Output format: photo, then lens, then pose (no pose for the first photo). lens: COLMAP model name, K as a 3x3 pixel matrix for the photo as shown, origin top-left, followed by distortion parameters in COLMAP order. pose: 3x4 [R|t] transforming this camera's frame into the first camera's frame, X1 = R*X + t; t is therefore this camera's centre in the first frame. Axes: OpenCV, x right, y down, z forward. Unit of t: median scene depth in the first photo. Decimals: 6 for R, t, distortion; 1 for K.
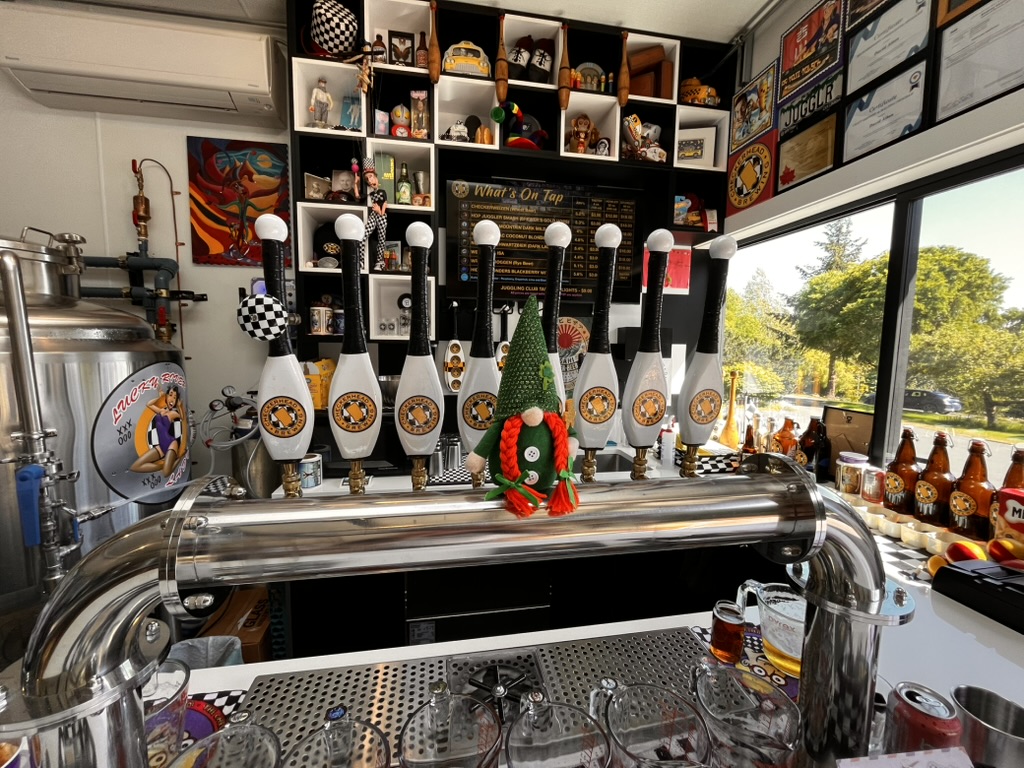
lens RADIAL K [[417.1, 0, 507.3], [0, 417.1, 385.2], [0, 0, 1]] dist [-0.007786, 0.000951]
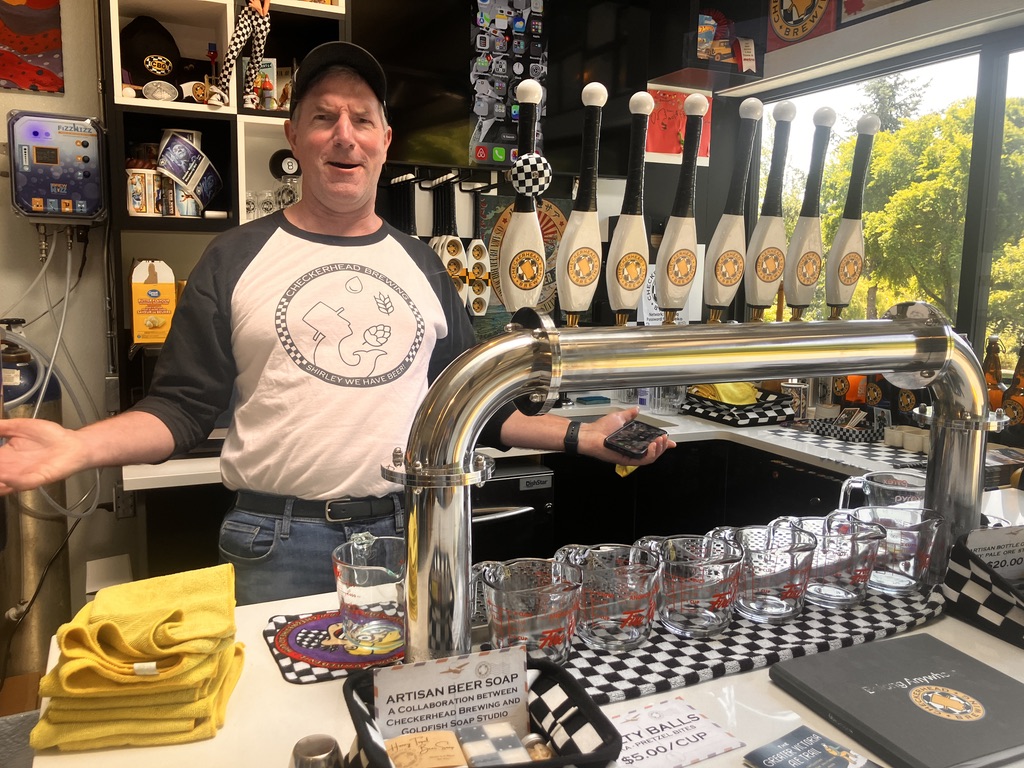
lens RADIAL K [[857.6, 0, 501.3], [0, 857.6, 379.8], [0, 0, 1]] dist [0.023635, -0.022274]
pose [[0.966601, -0.031732, 0.254315, -0.288844], [0.022124, 0.998932, 0.040551, 0.066059], [-0.255330, -0.033571, 0.966271, -0.282079]]
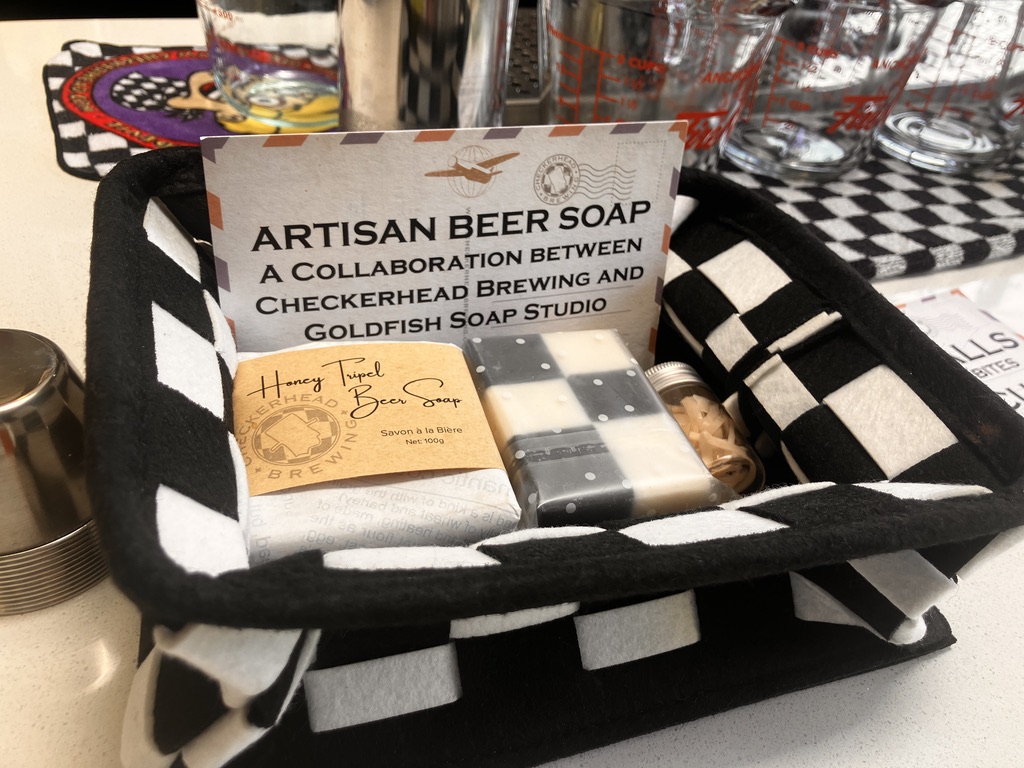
lens RADIAL K [[857.6, 0, 515.3], [0, 857.6, 384.9], [0, 0, 1]] dist [0.023635, -0.022274]
pose [[0.961986, -0.073738, 0.262954, -0.234575], [-0.080923, 0.842650, 0.532346, 0.193087], [-0.260832, -0.533389, 0.804651, 0.027744]]
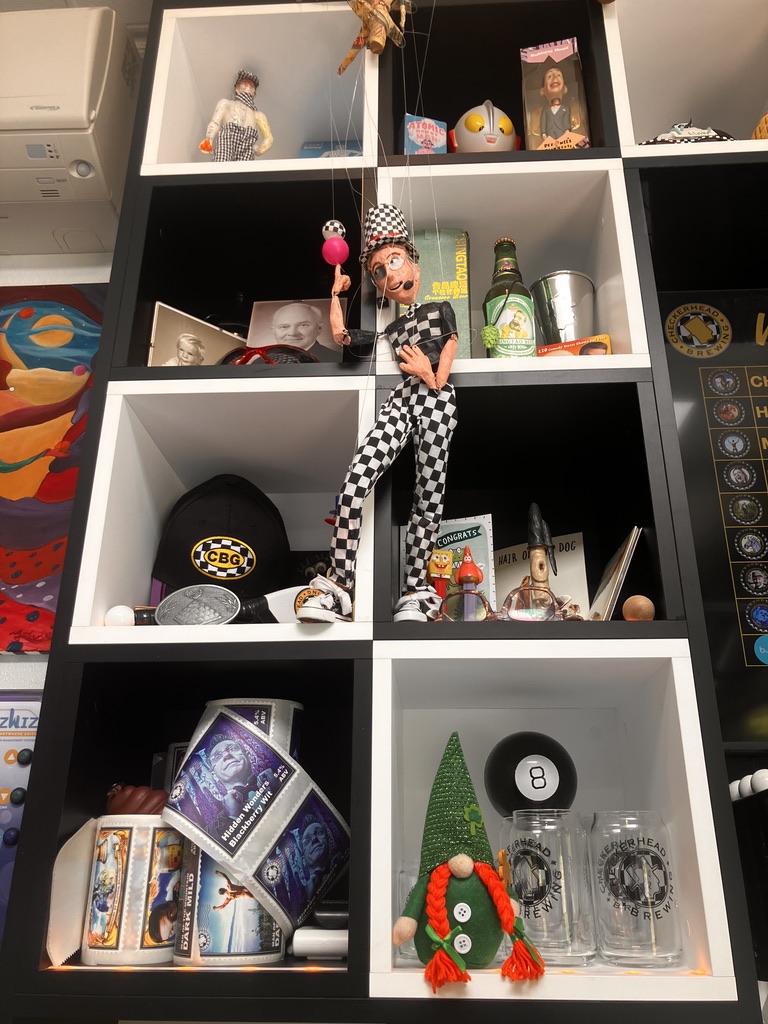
lens RADIAL K [[857.6, 0, 383.9], [0, 857.6, 486.3], [0, 0, 1]] dist [0.023635, -0.022274]
pose [[0.974431, -0.100962, -0.200728, -0.228818], [-0.013517, 0.865401, -0.500898, -0.115867], [0.224281, 0.490804, 0.841908, 0.589895]]
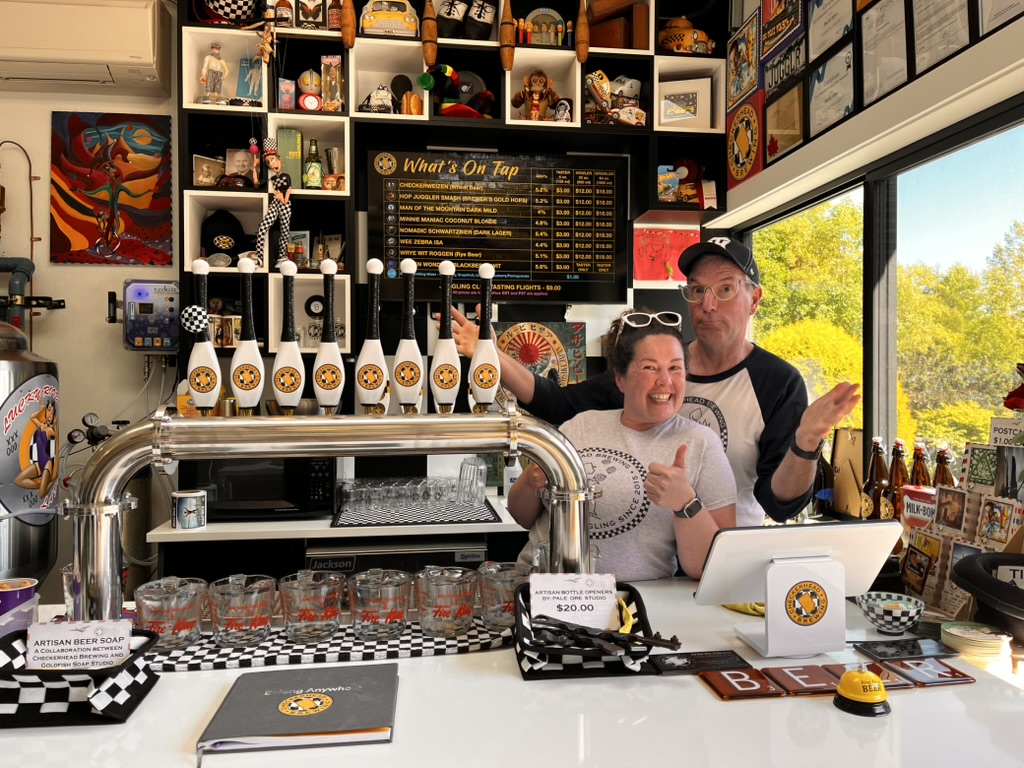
lens RADIAL K [[808.8, 0, 511.7], [0, 808.8, 381.8], [0, 0, 1]] dist [0.034686, -0.013509]
pose [[0.999127, -0.013478, -0.039530, 0.200048], [0.009574, 0.995206, -0.097329, 0.102316], [0.040652, 0.096866, 0.994467, -0.532356]]
